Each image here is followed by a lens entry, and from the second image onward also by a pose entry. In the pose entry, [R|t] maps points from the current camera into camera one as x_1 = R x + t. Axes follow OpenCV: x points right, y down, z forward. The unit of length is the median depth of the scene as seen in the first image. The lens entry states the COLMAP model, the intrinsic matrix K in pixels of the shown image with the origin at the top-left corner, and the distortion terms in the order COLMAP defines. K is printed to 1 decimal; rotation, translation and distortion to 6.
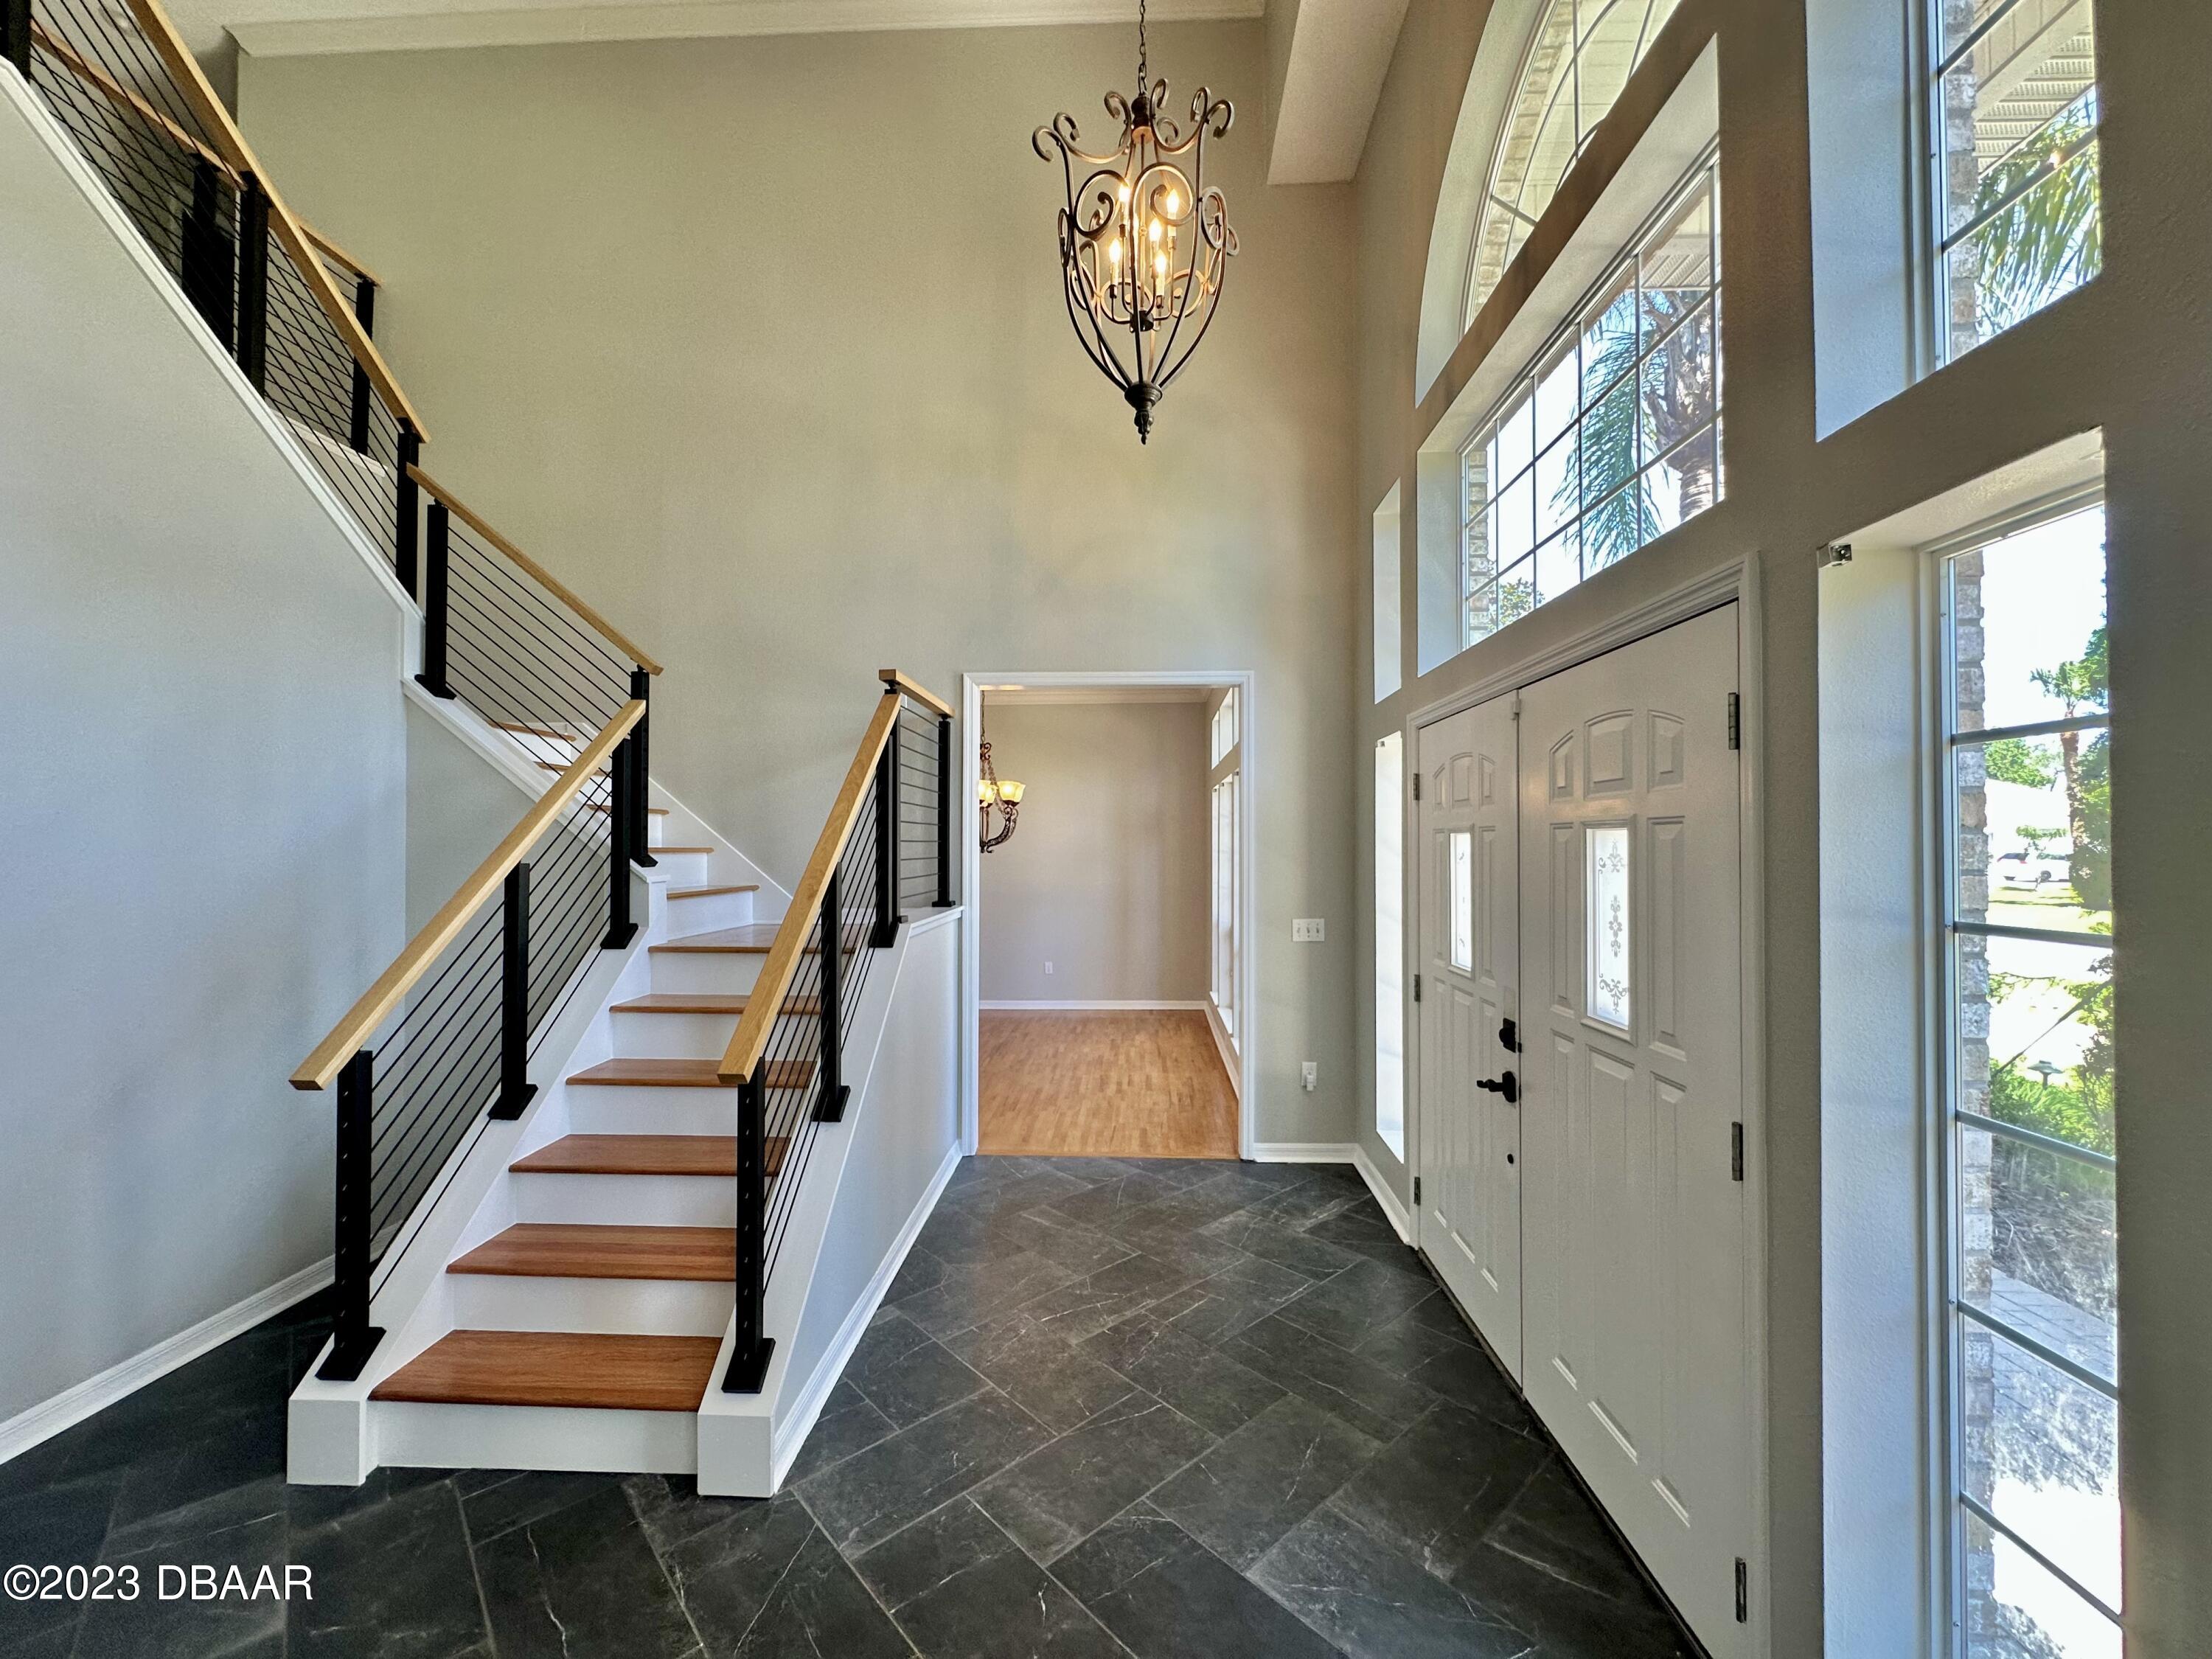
lens RADIAL K [[886.0, 0, 1099.2], [0, 886.0, 830.7], [0, 0, 1]] dist [-0.002018, 0.000398]
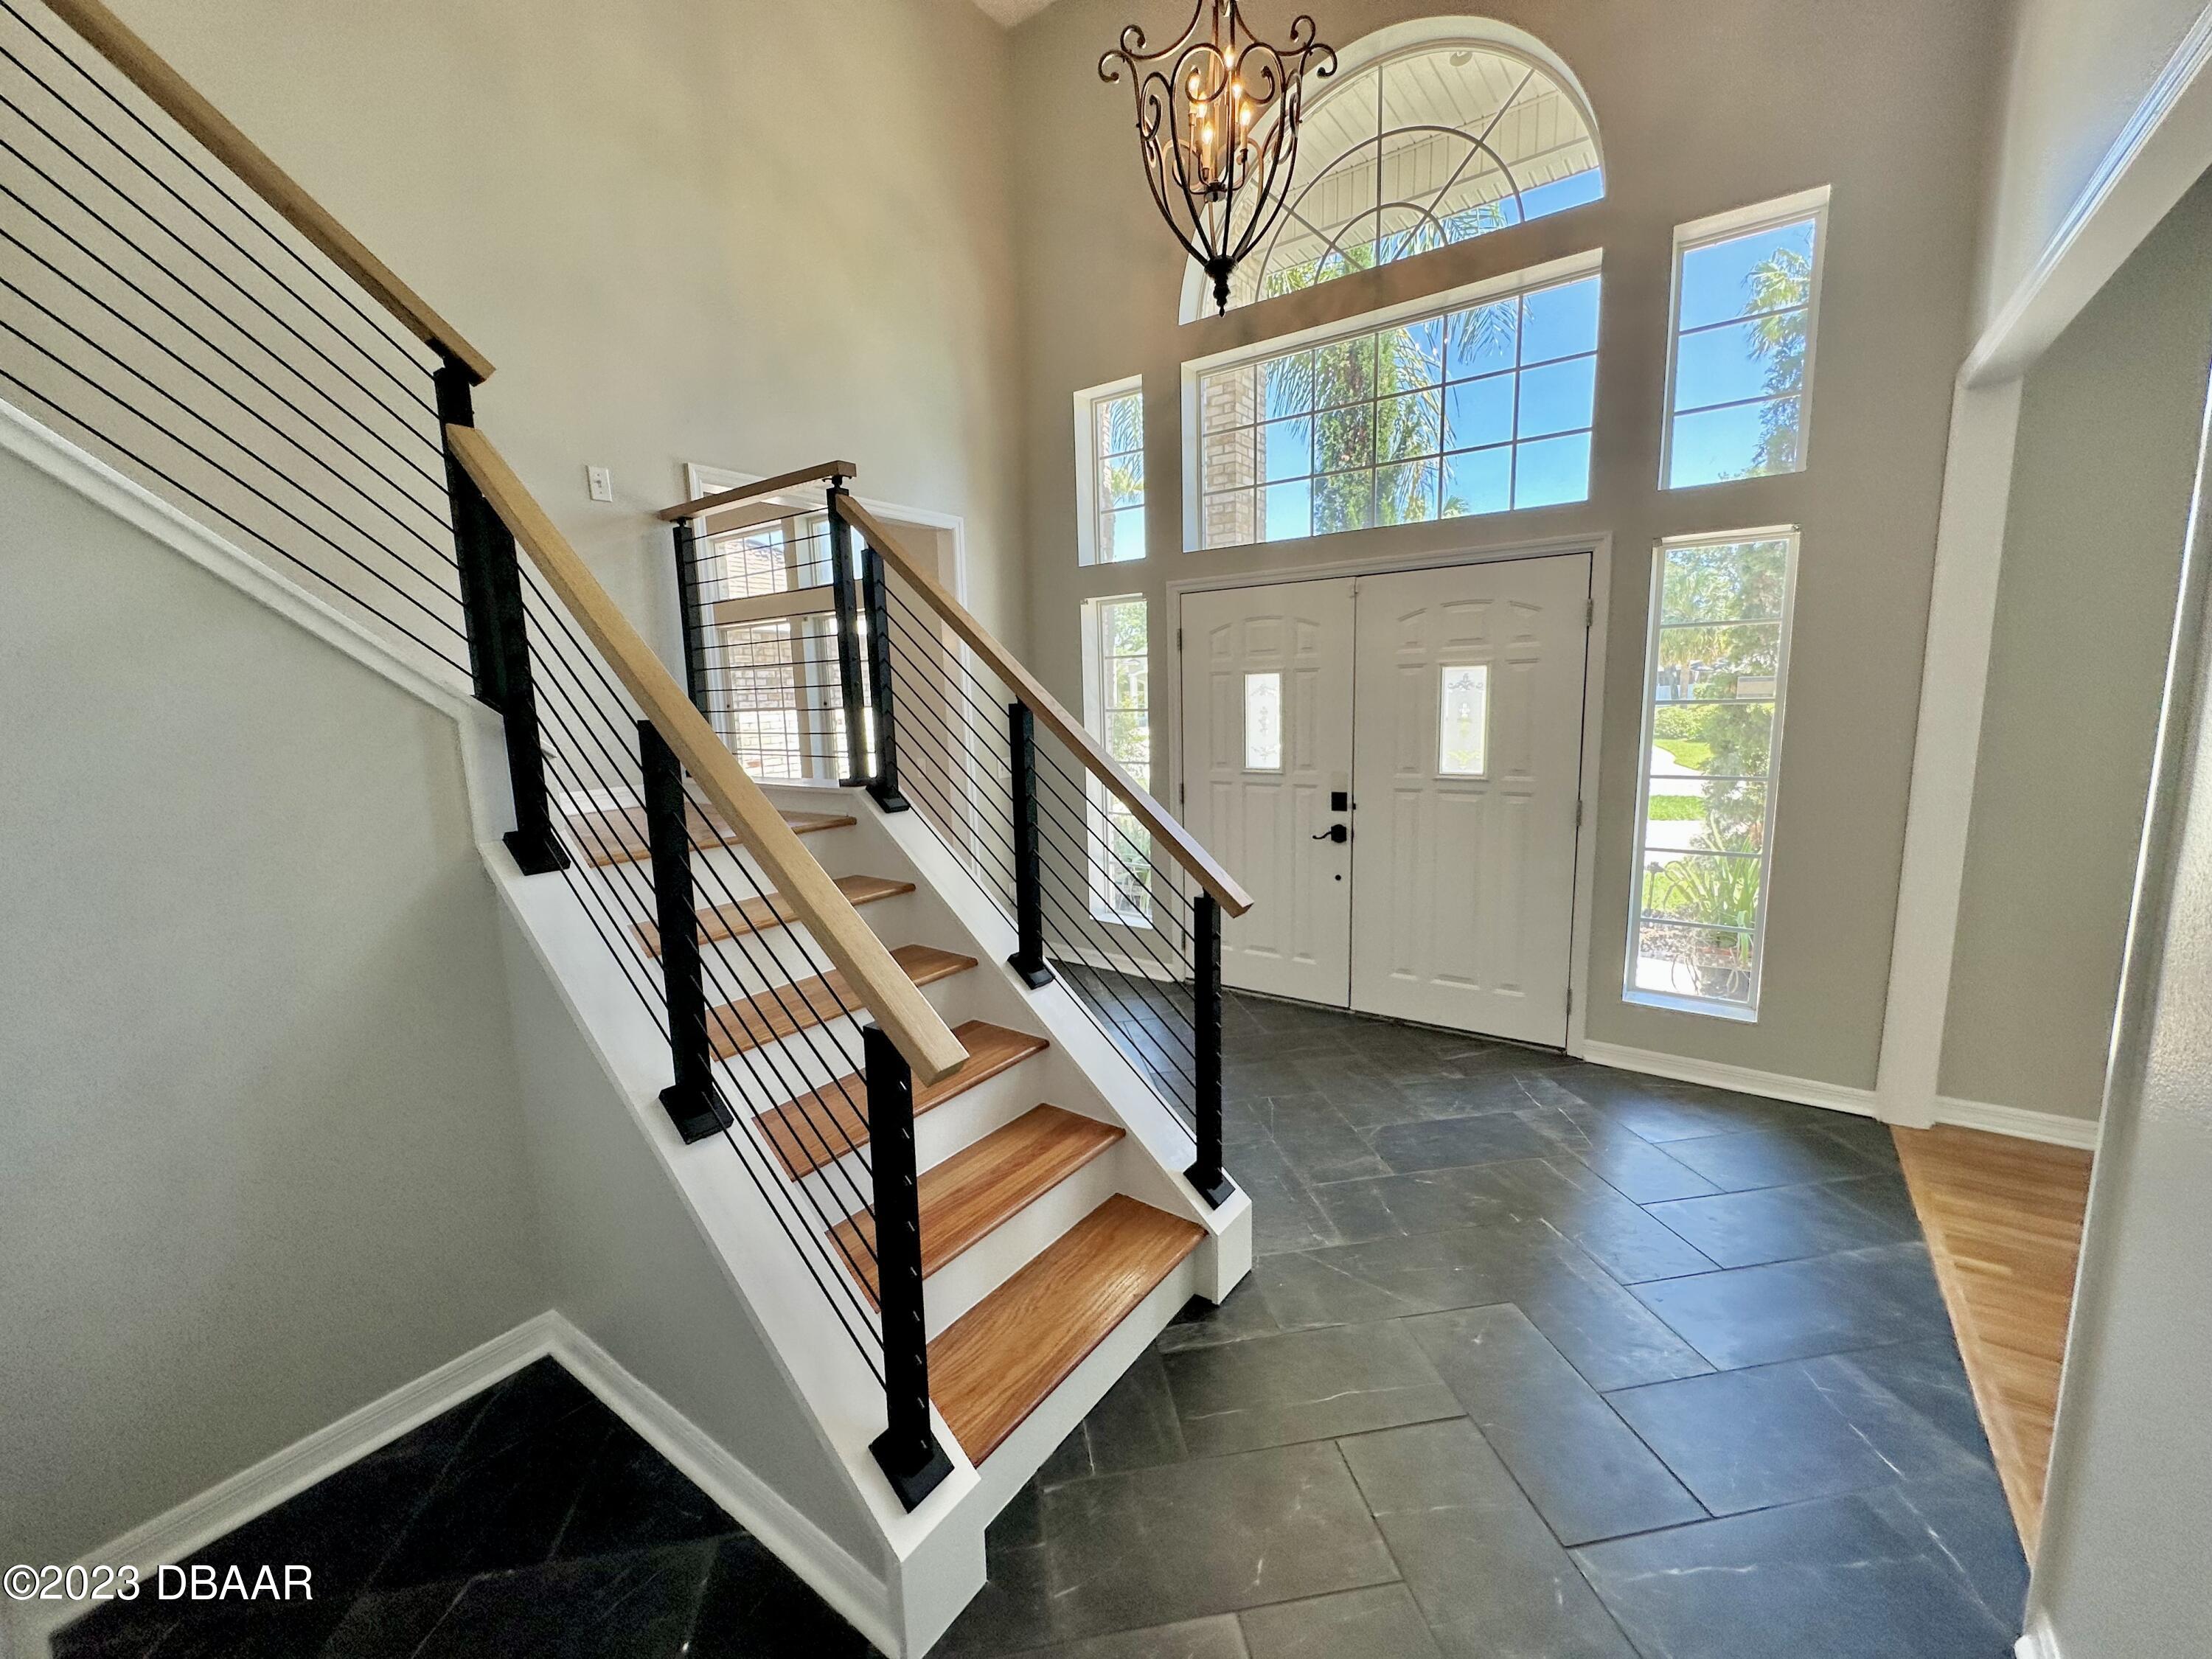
lens RADIAL K [[886.0, 0, 1103.4], [0, 886.0, 831.3], [0, 0, 1]] dist [-0.002018, 0.000398]
pose [[0.543709, -0.129836, 0.829170, -1.330193], [0.007643, 0.988686, 0.149802, 0.051767], [-0.839239, -0.075112, 0.538550, 0.606849]]
